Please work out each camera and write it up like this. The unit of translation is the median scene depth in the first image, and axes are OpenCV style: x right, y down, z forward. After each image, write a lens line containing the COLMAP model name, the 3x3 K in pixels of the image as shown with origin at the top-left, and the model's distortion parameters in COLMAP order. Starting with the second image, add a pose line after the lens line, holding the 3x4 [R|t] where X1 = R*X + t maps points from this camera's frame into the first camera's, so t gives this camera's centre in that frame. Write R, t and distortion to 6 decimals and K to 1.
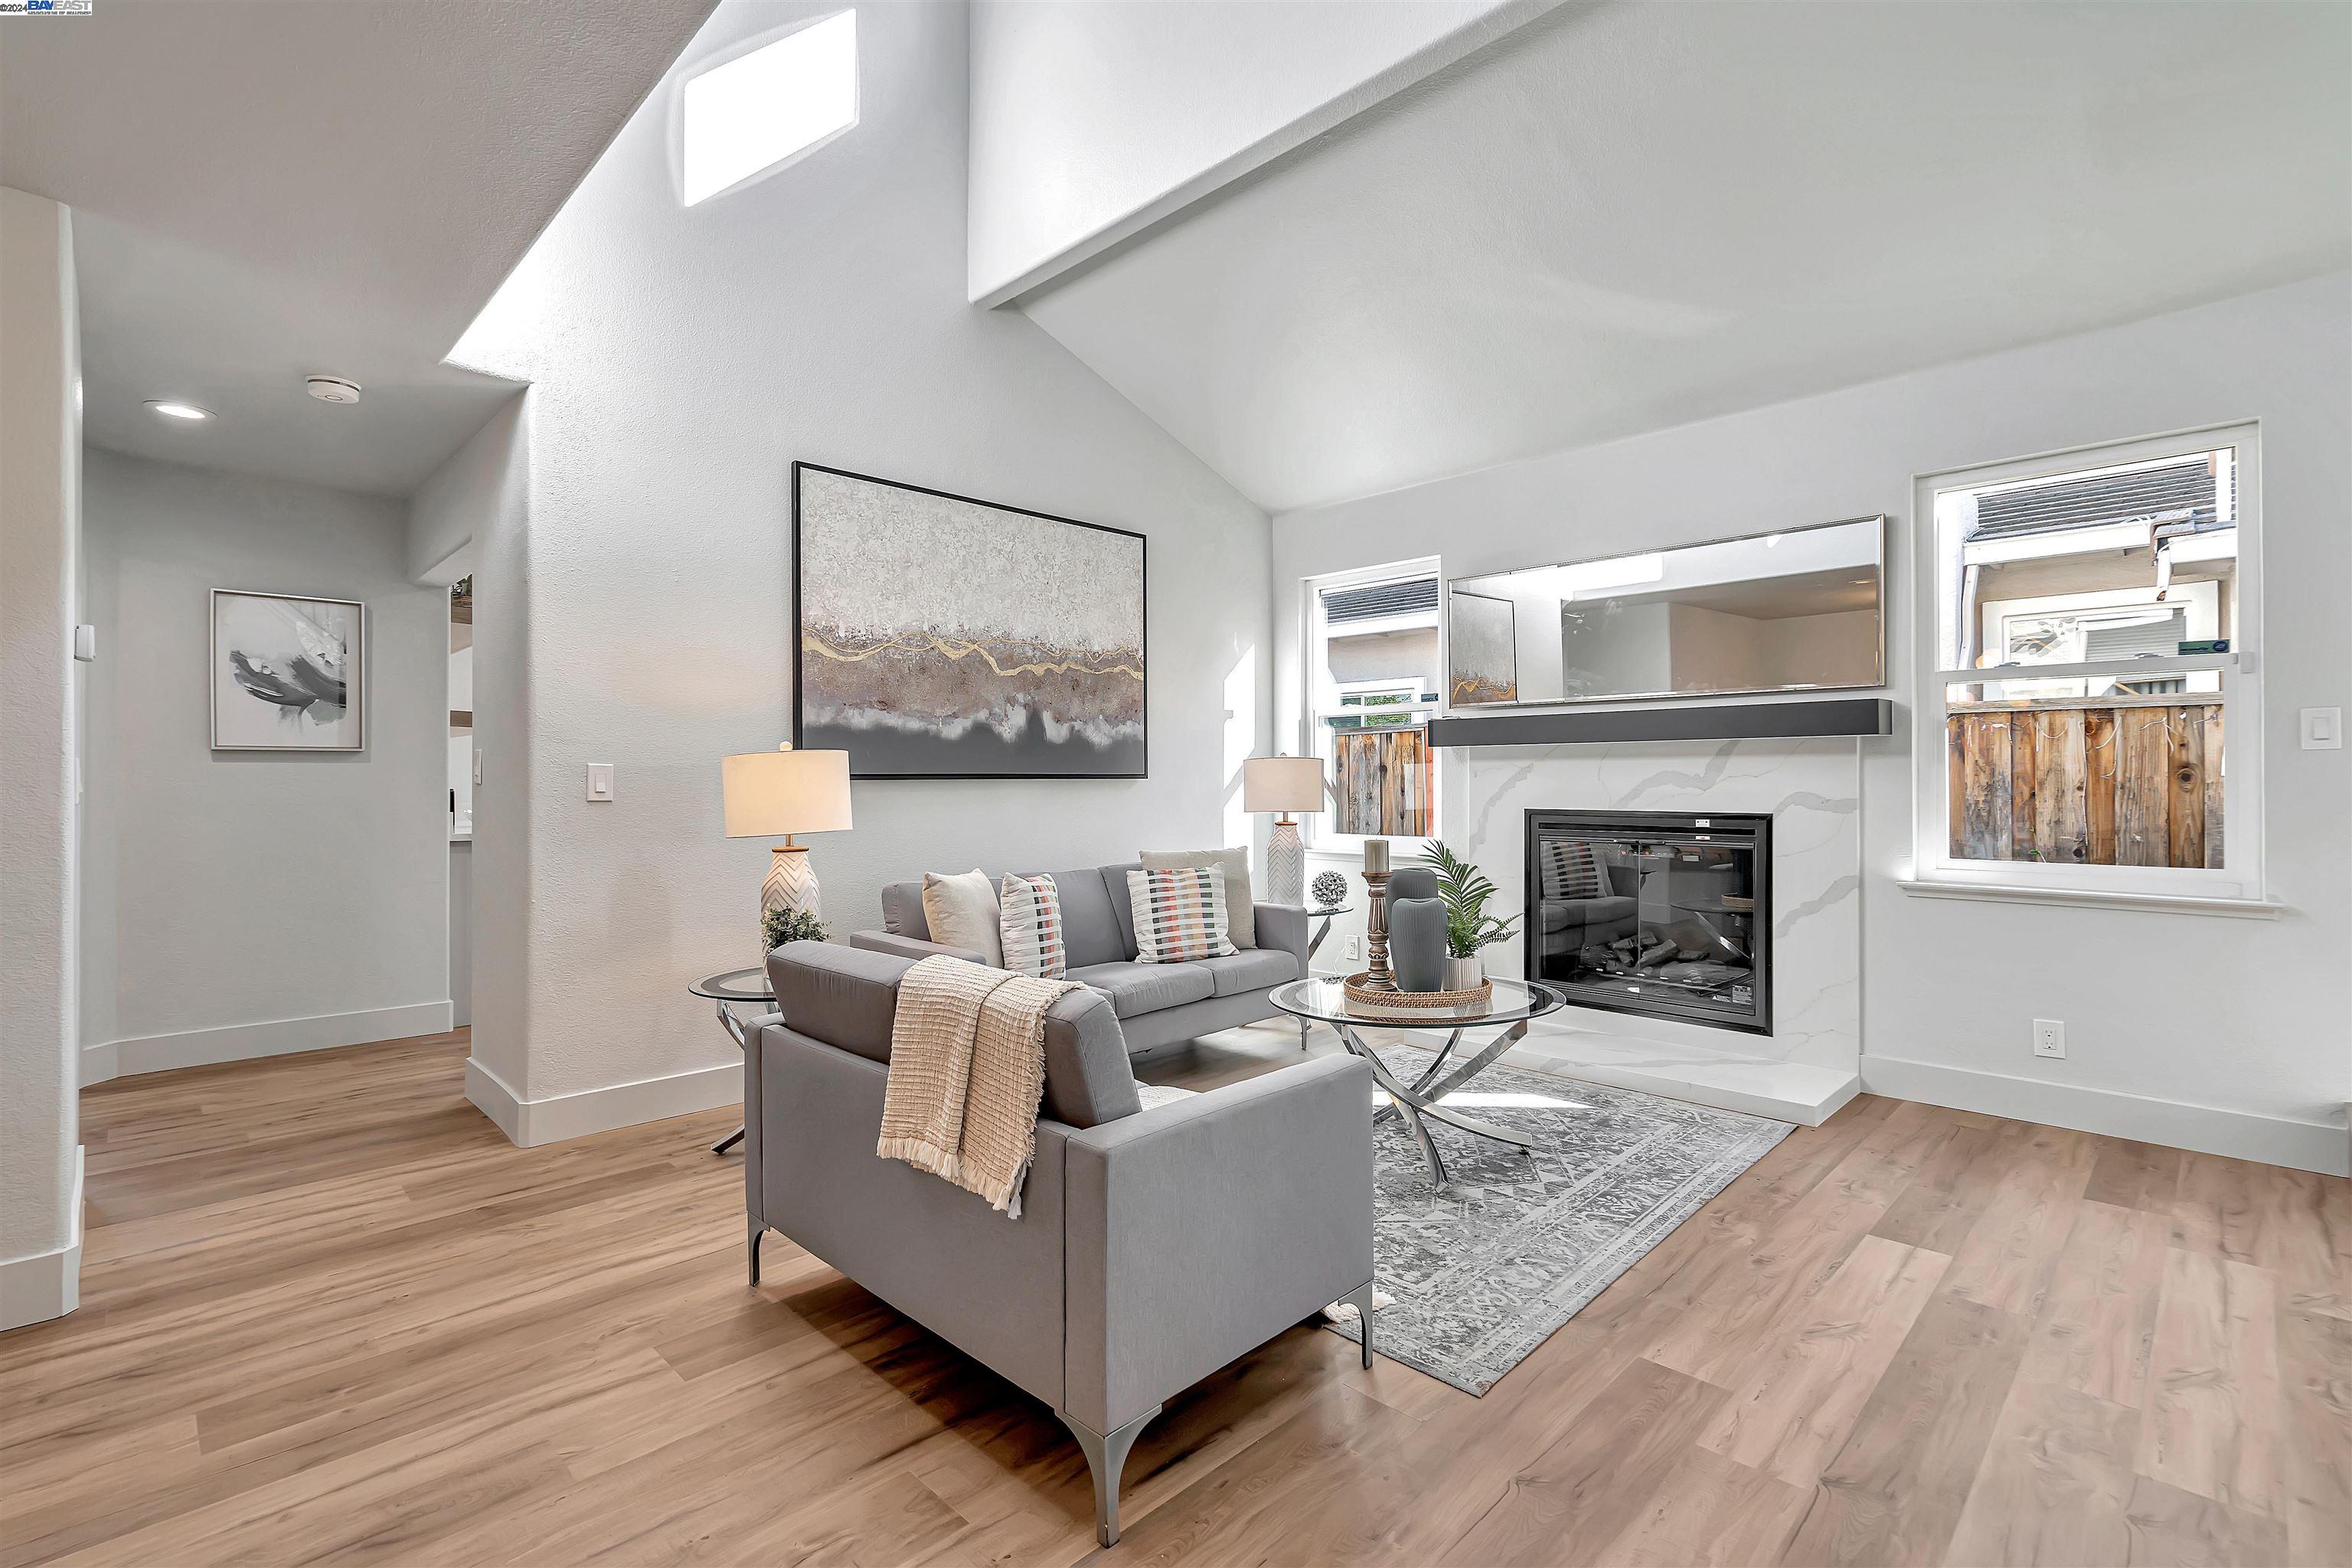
lens RADIAL K [[1057.2, 0, 1176.0], [0, 1057.2, 784.0], [0, 0, 1]] dist [-0.001088, -0.000439]
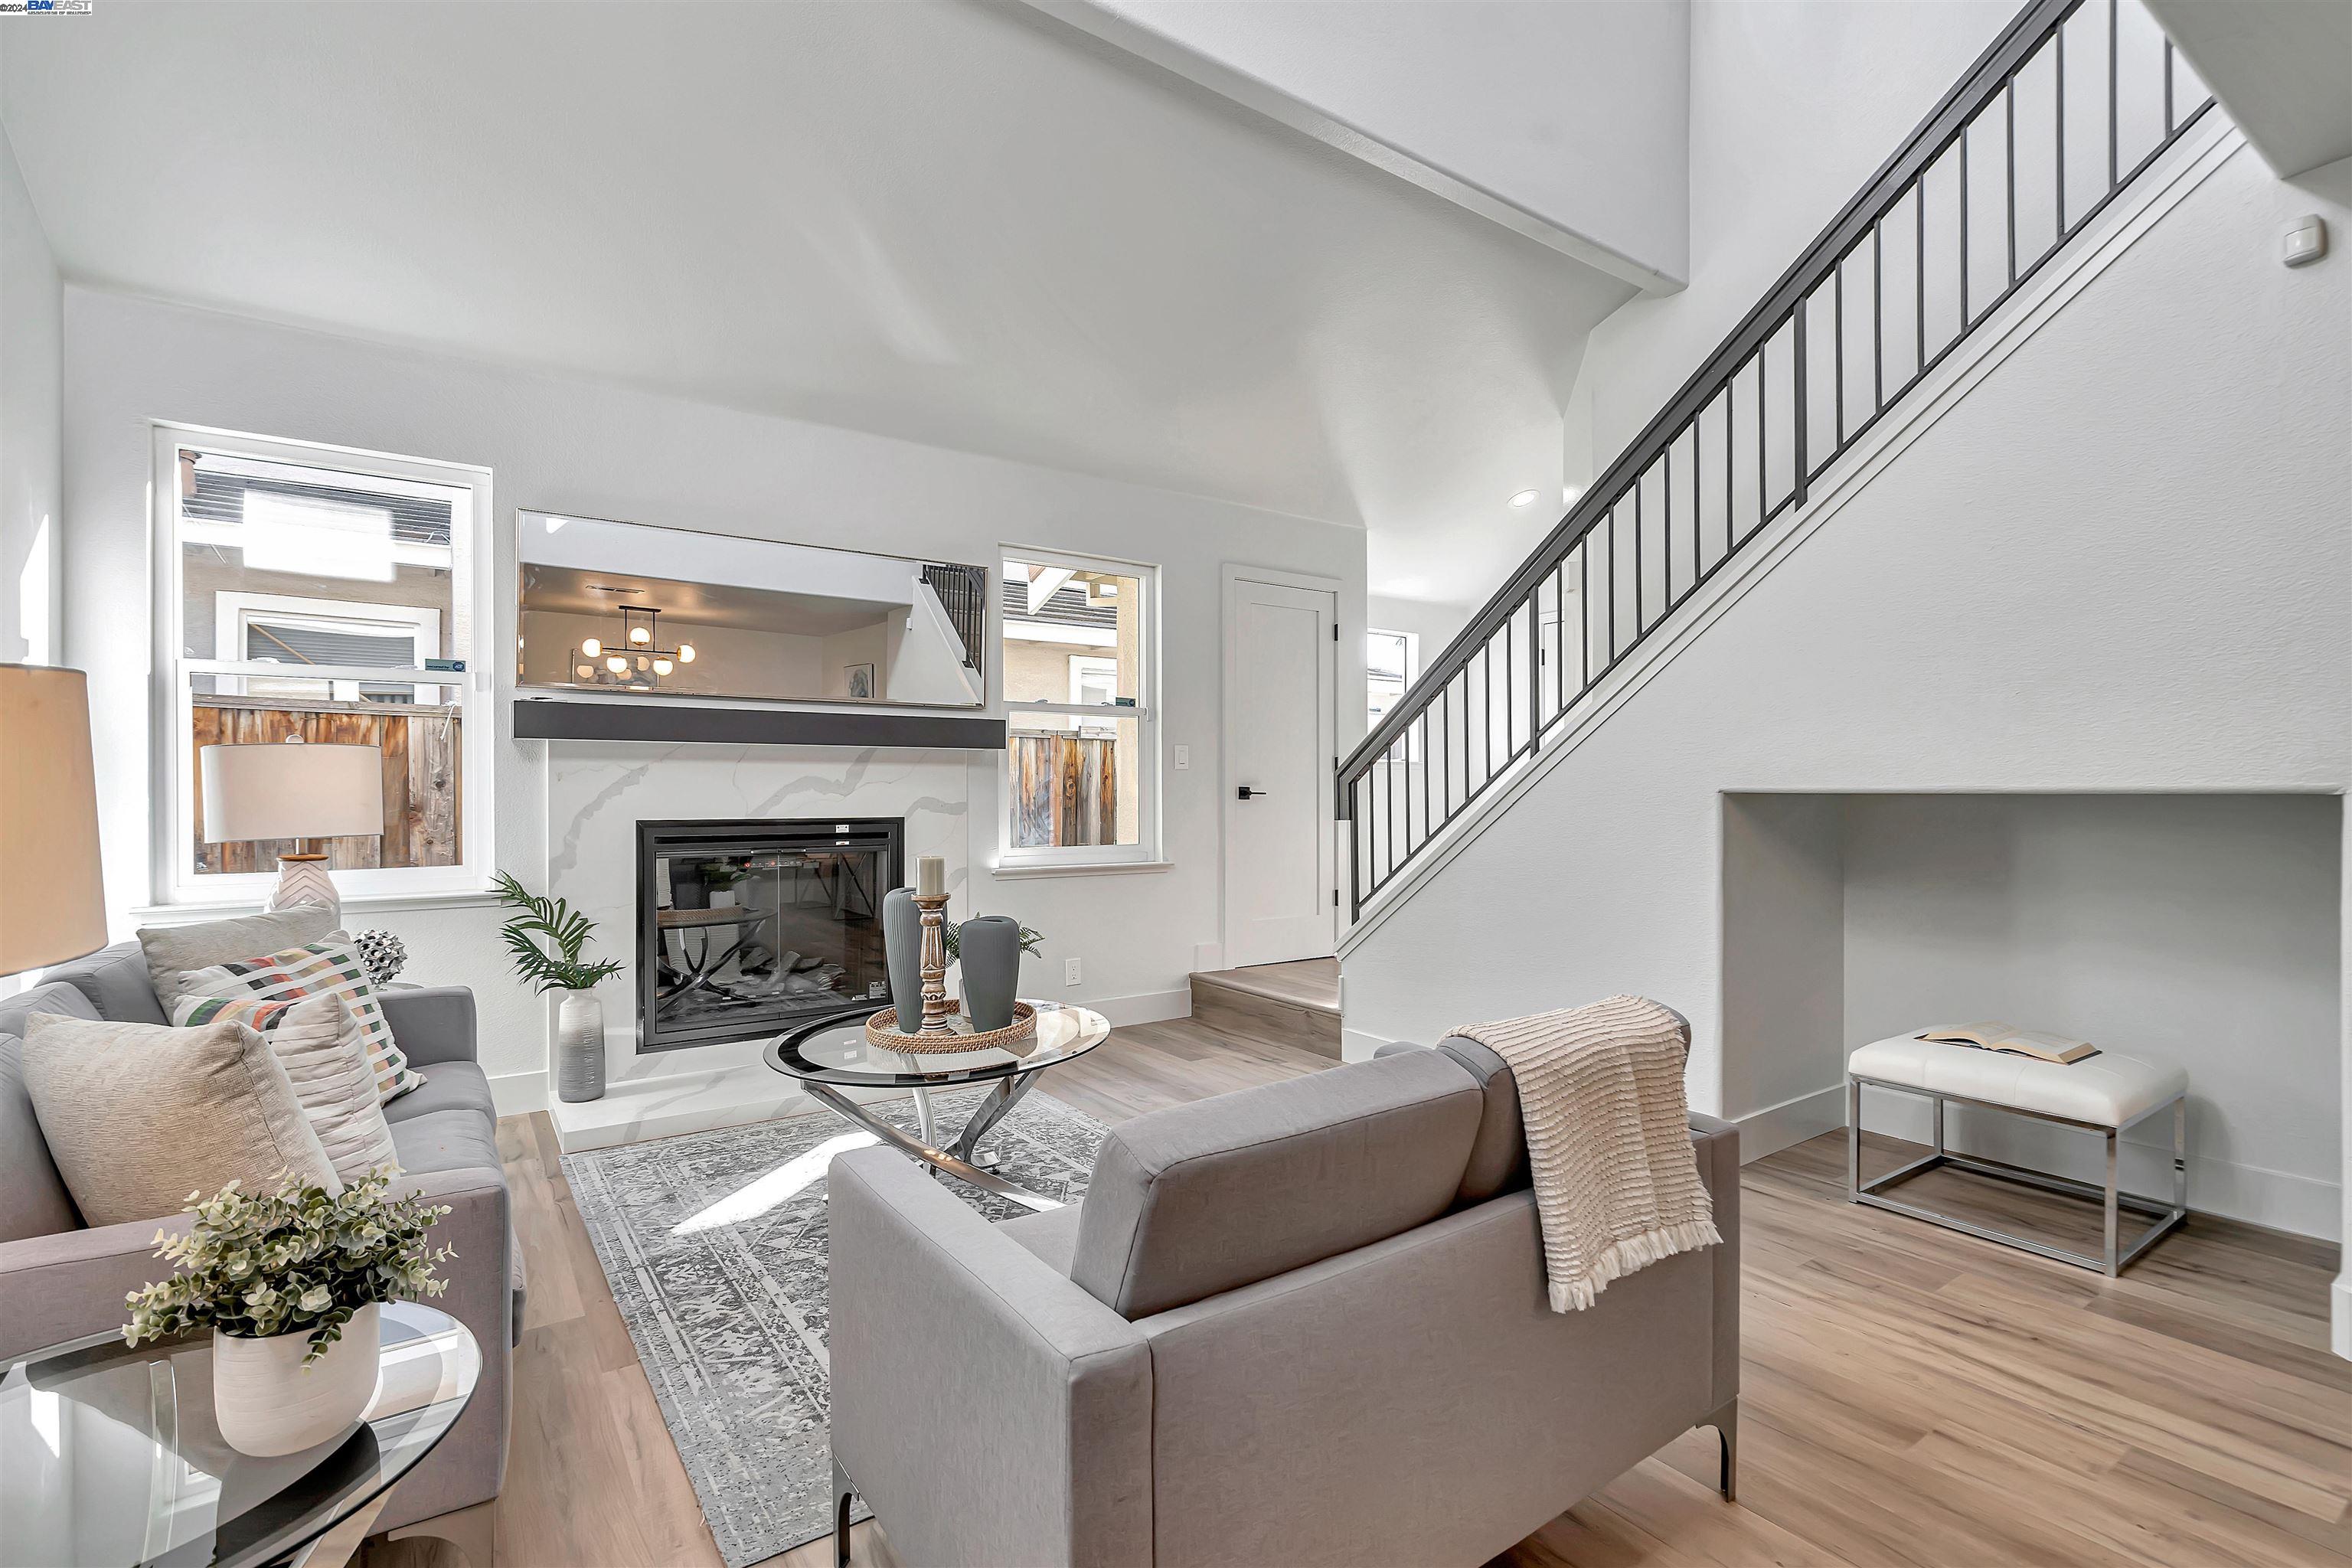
lens RADIAL K [[1081.4, 0, 1180.4], [0, 1081.4, 779.7], [0, 0, 1]] dist [0.001423, 0.000458]
pose [[0.177693, 0.009466, 0.984040, -0.519180], [-0.000486, 0.999954, -0.009531, -0.000095], [-0.984086, 0.001216, 0.177690, 0.554809]]
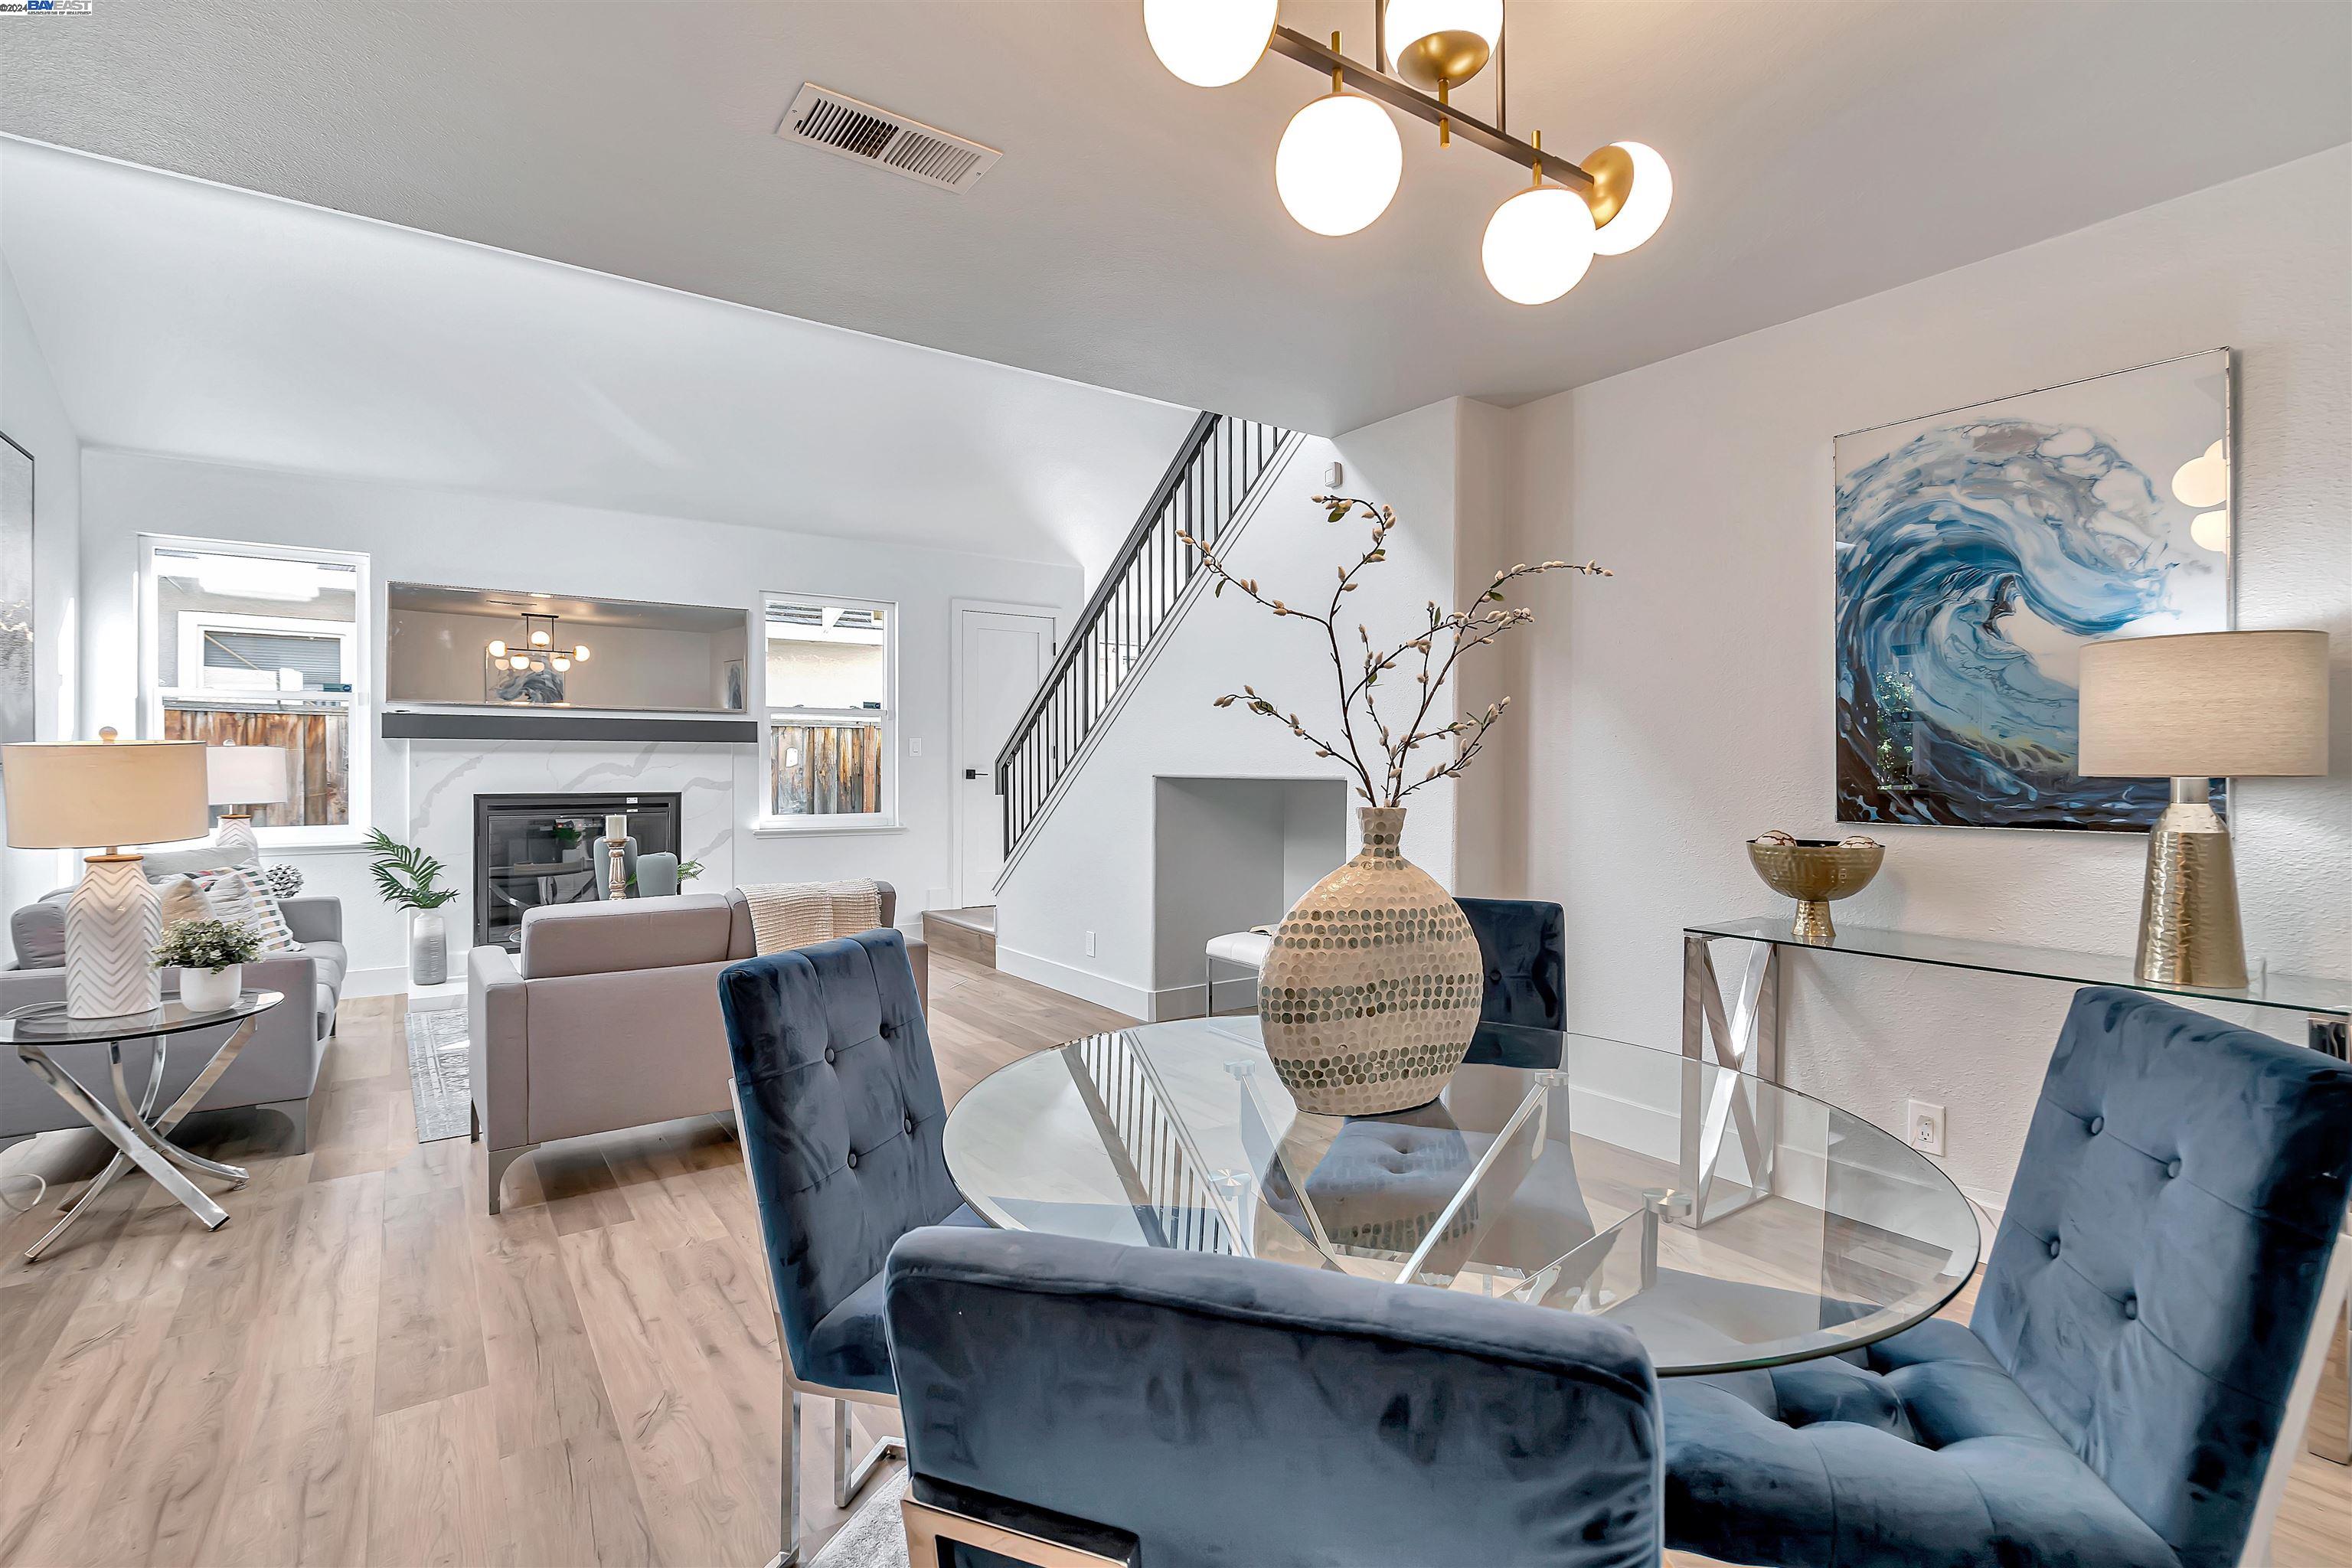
lens RADIAL K [[1104.7, 0, 1175.3], [0, 1104.7, 753.9], [0, 0, 1]] dist [0.002637, 0.000230]
pose [[0.171460, 0.010959, 0.985130, -0.928644], [-0.001610, 0.999940, -0.010844, -0.011101], [-0.985190, 0.000273, 0.171467, 0.036359]]
